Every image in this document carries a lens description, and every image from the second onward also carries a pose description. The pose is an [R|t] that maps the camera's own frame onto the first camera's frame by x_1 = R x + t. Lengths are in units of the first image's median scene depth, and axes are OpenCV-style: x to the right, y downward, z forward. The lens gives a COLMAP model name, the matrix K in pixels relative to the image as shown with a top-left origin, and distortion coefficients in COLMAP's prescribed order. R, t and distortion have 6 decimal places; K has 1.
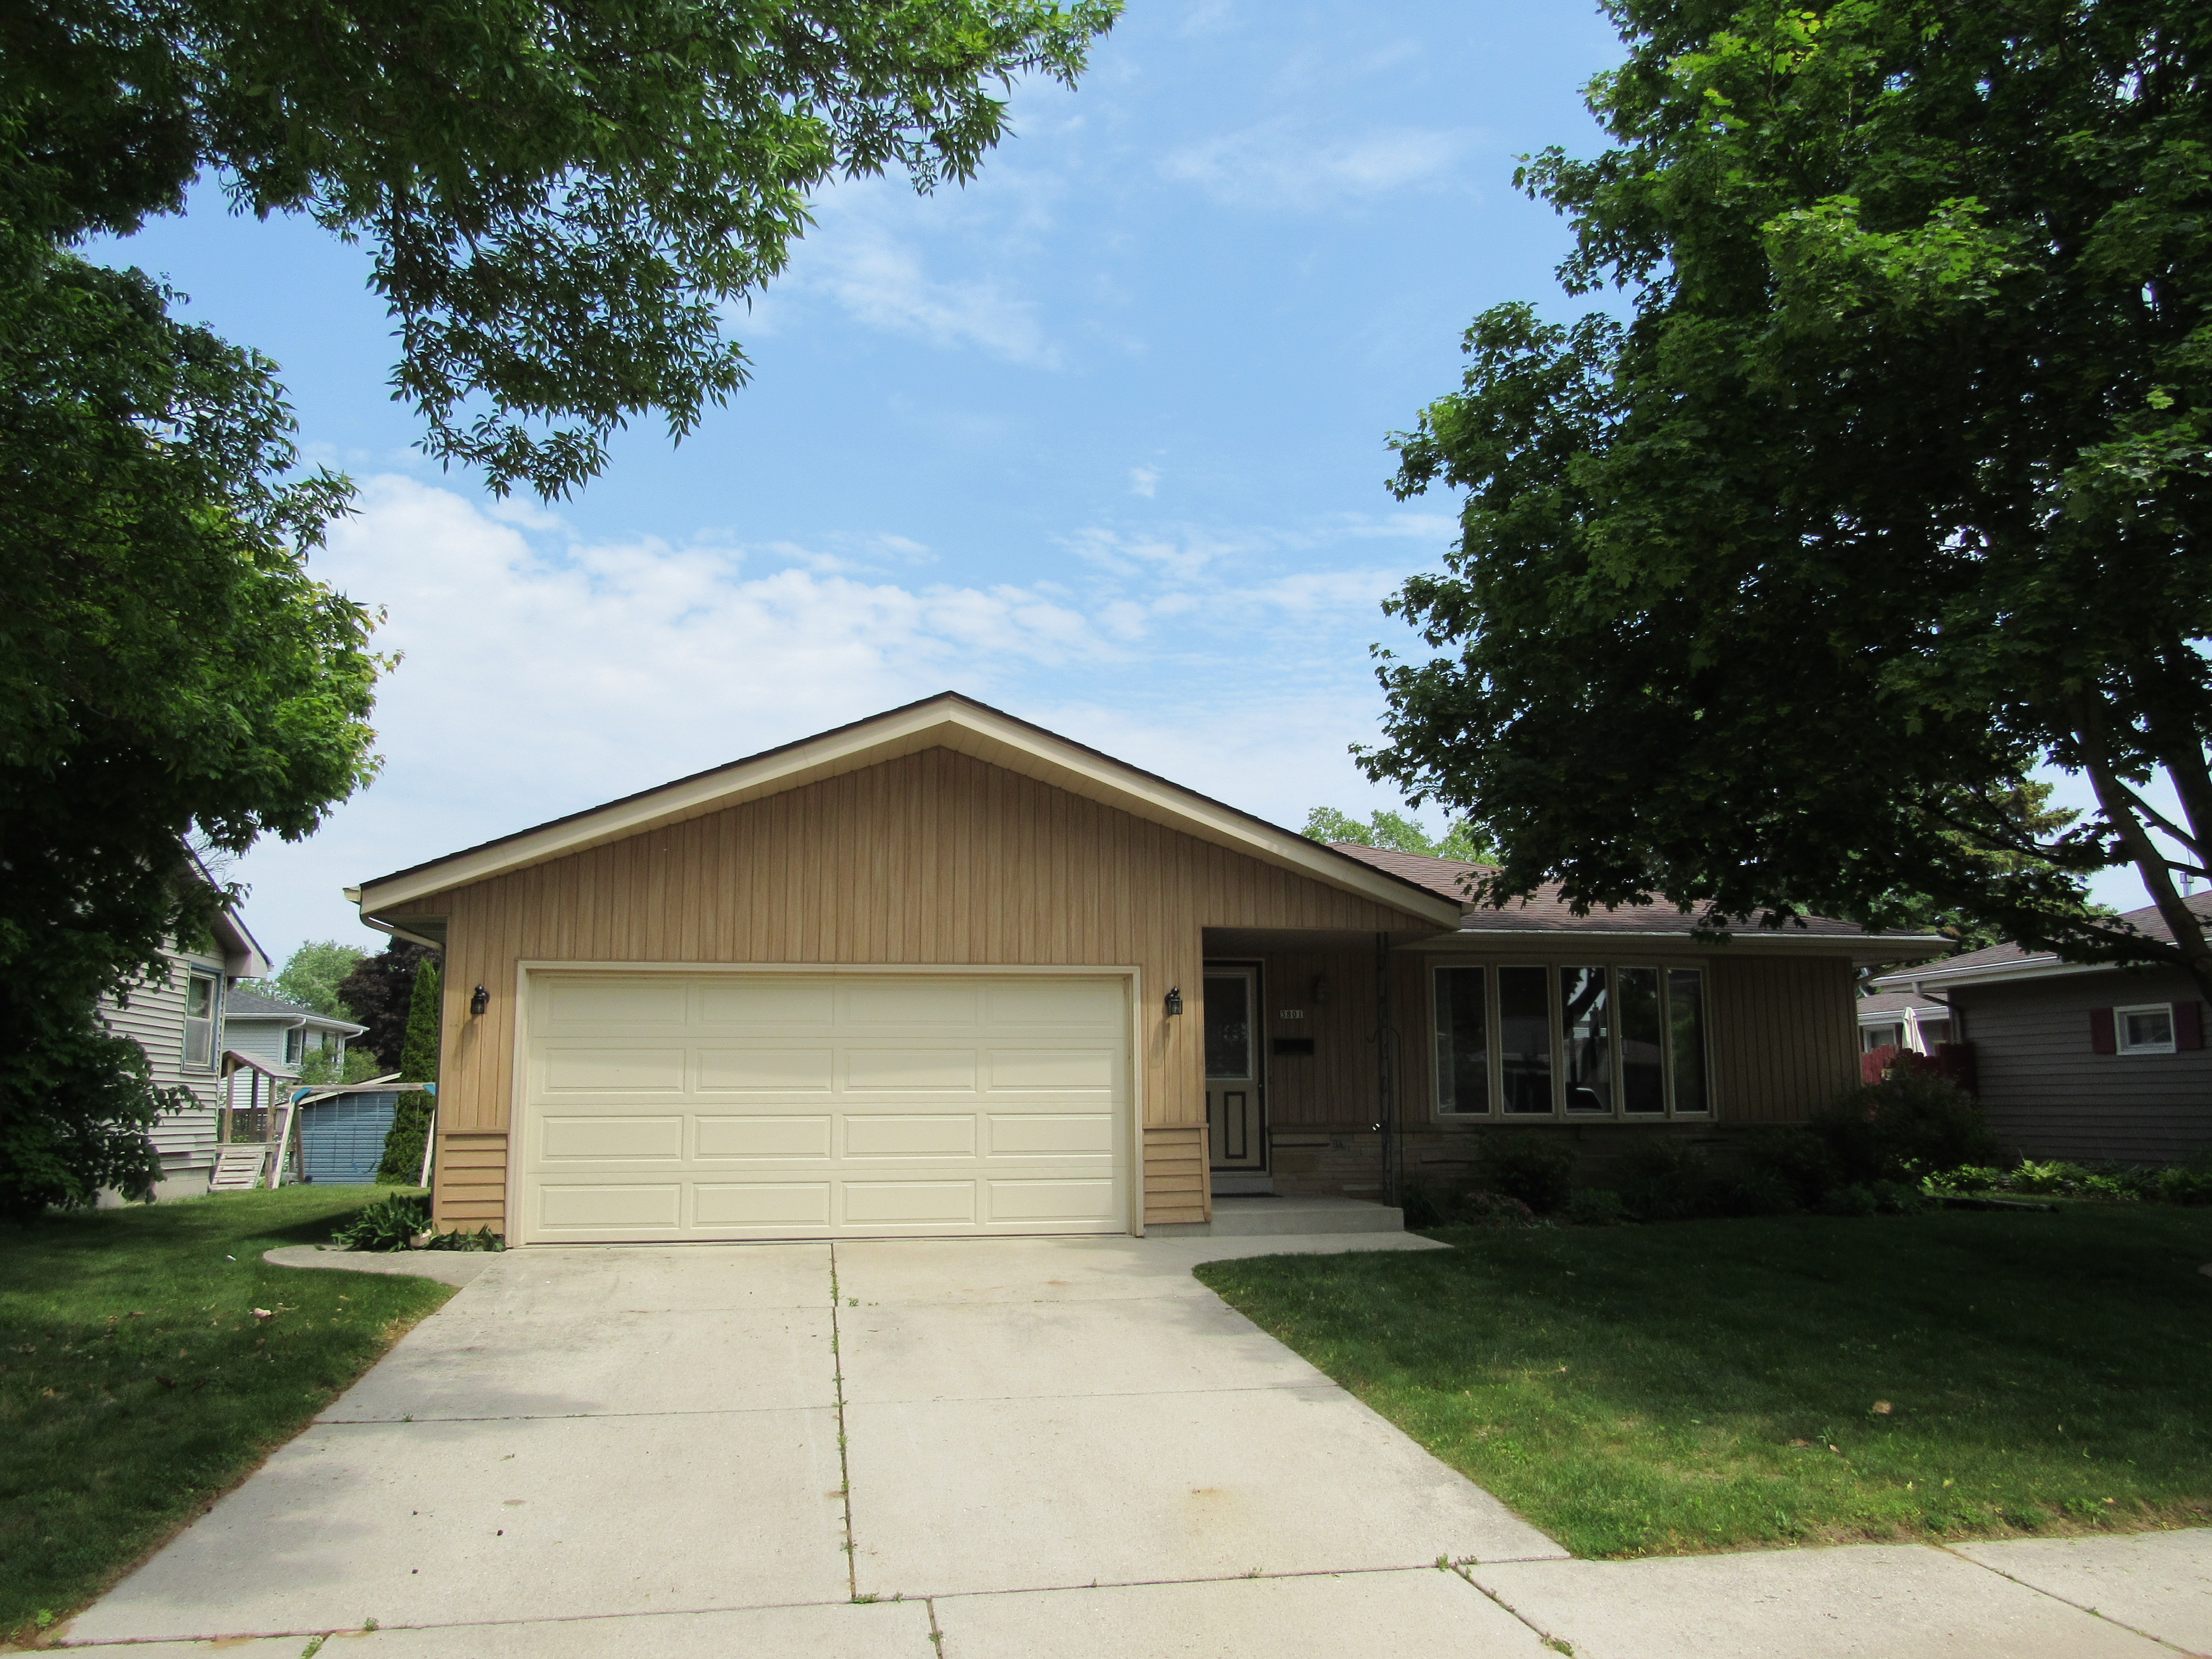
lens RADIAL K [[1675.8, 0, 1108.7], [0, 1675.8, 831.2], [0, 0, 1]] dist [-0.012665, 0.001447]
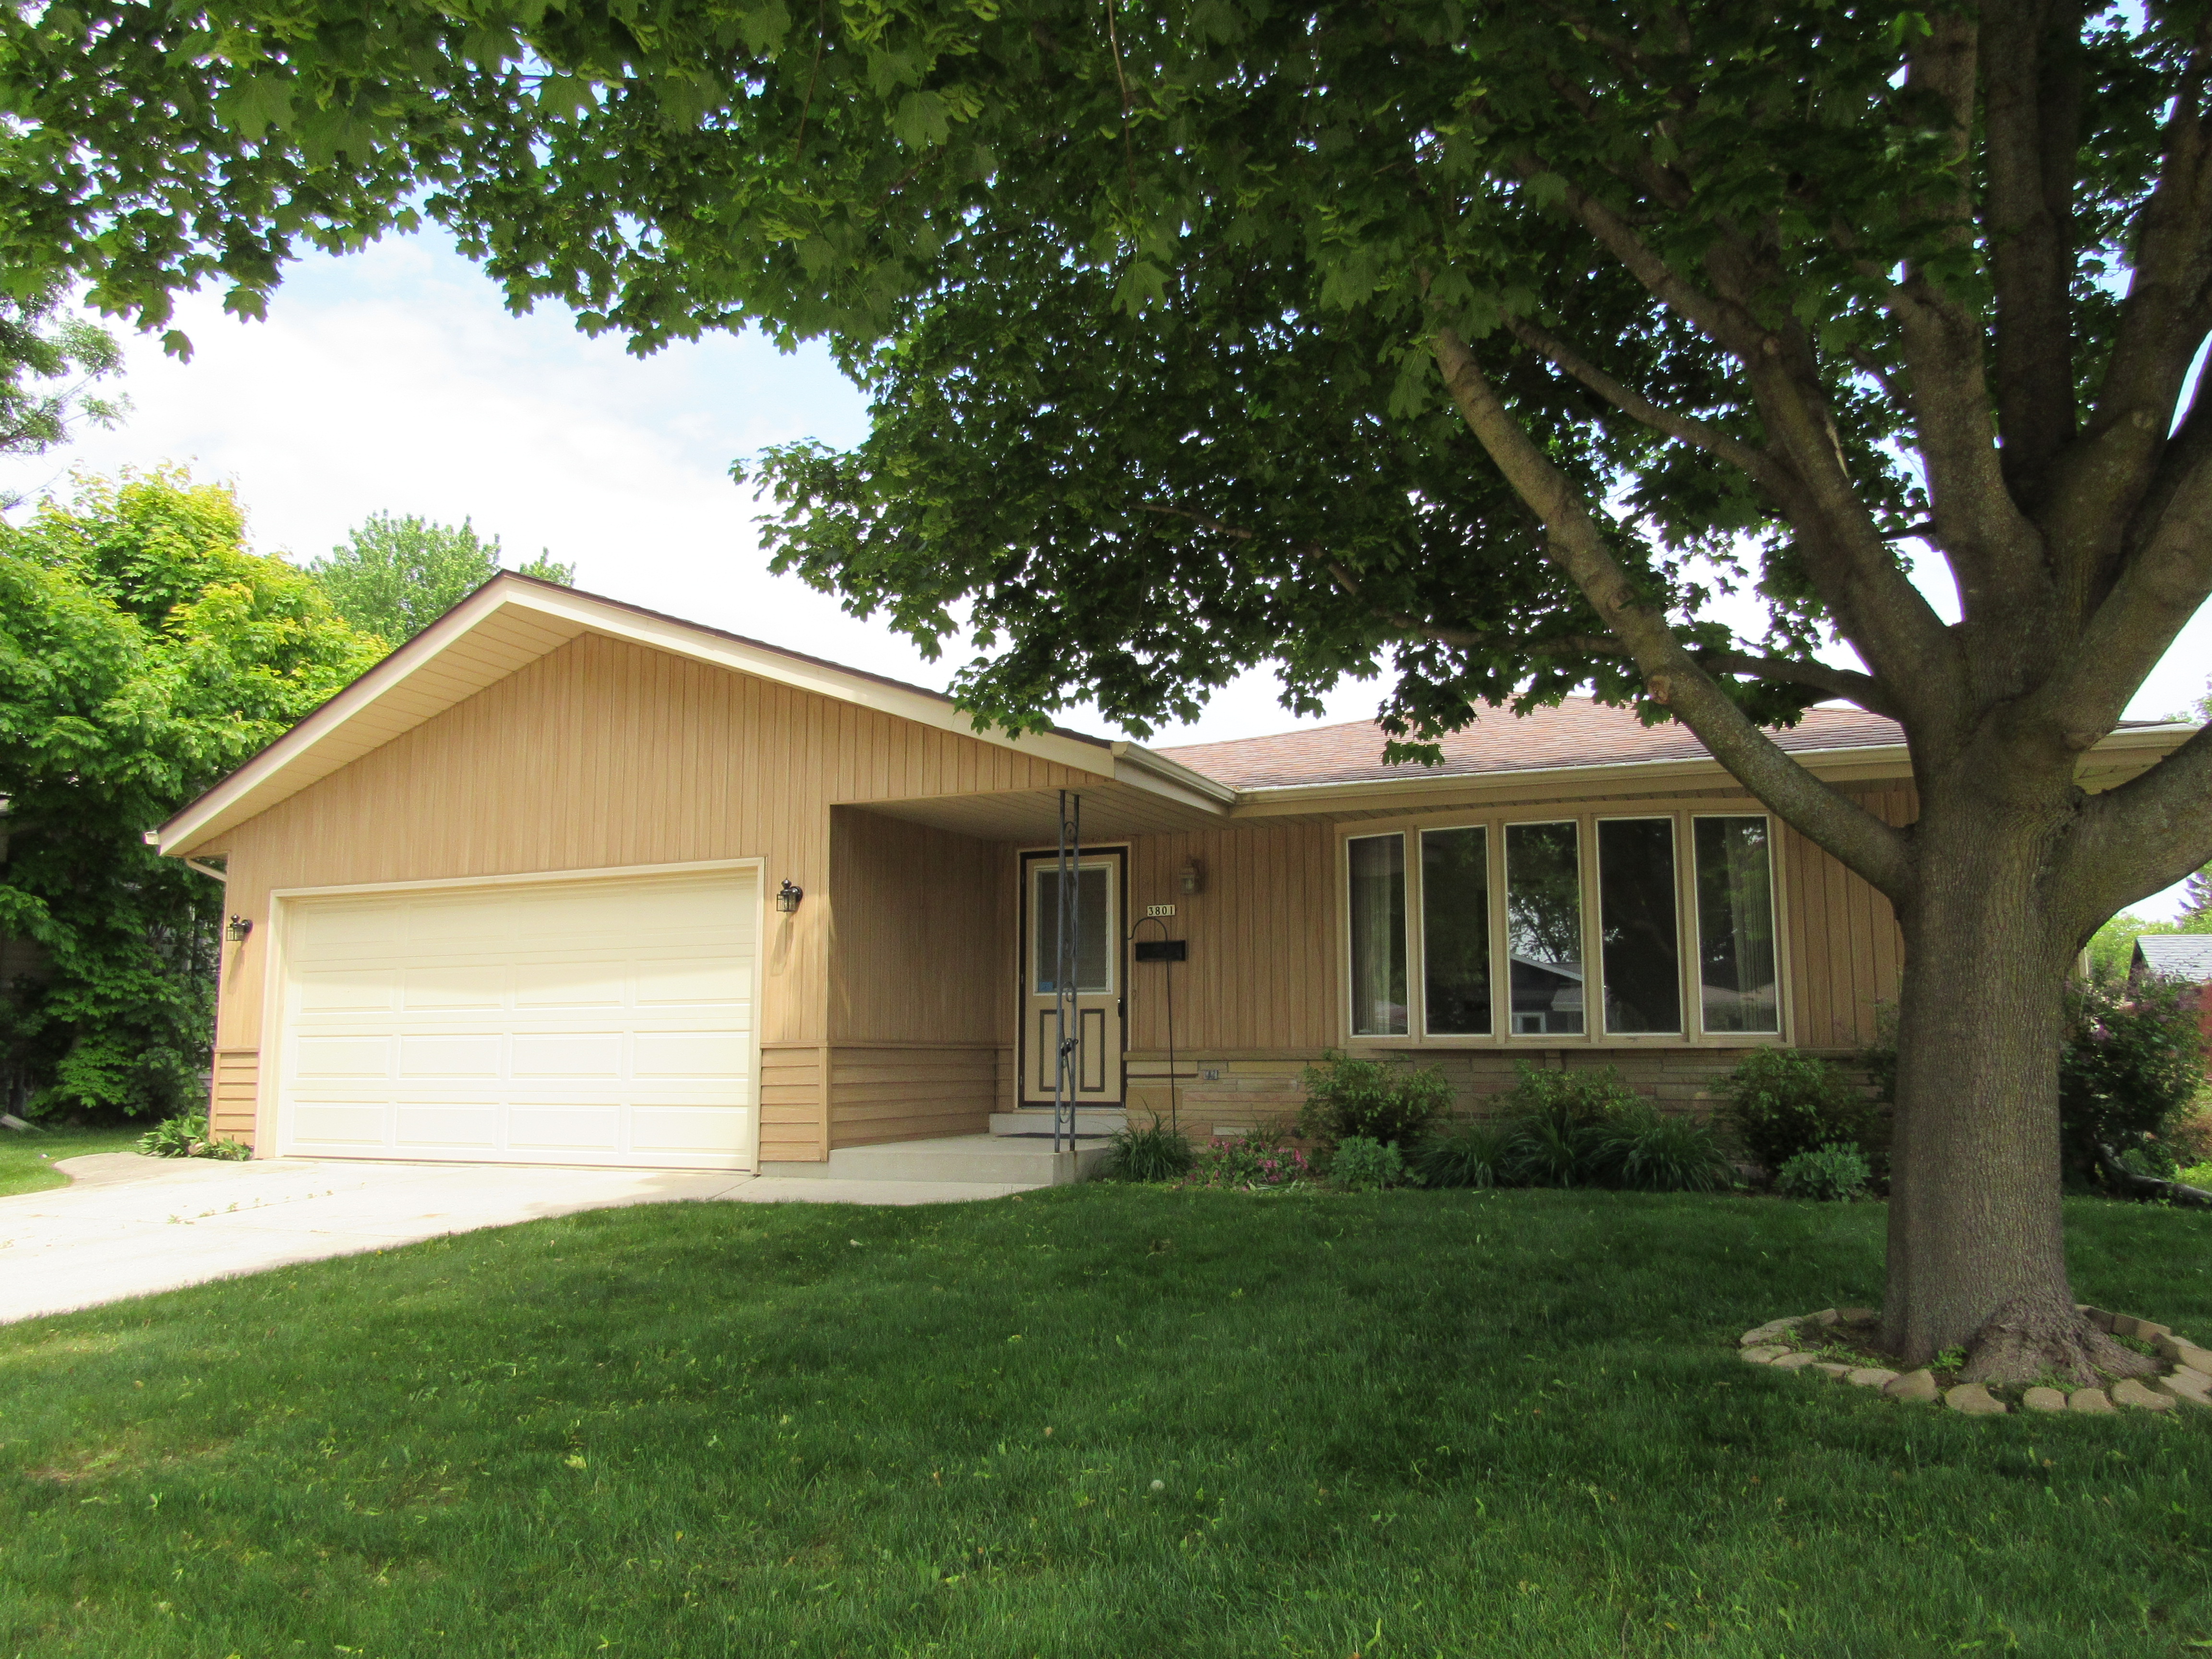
lens RADIAL K [[1675.8, 0, 1105.7], [0, 1675.8, 831.0], [0, 0, 1]] dist [-0.012665, 0.001447]
pose [[0.819173, -0.077073, -0.568345, 0.643814], [0.091007, 0.995843, -0.003874, 0.087063], [0.566281, -0.048549, 0.822781, 0.406811]]
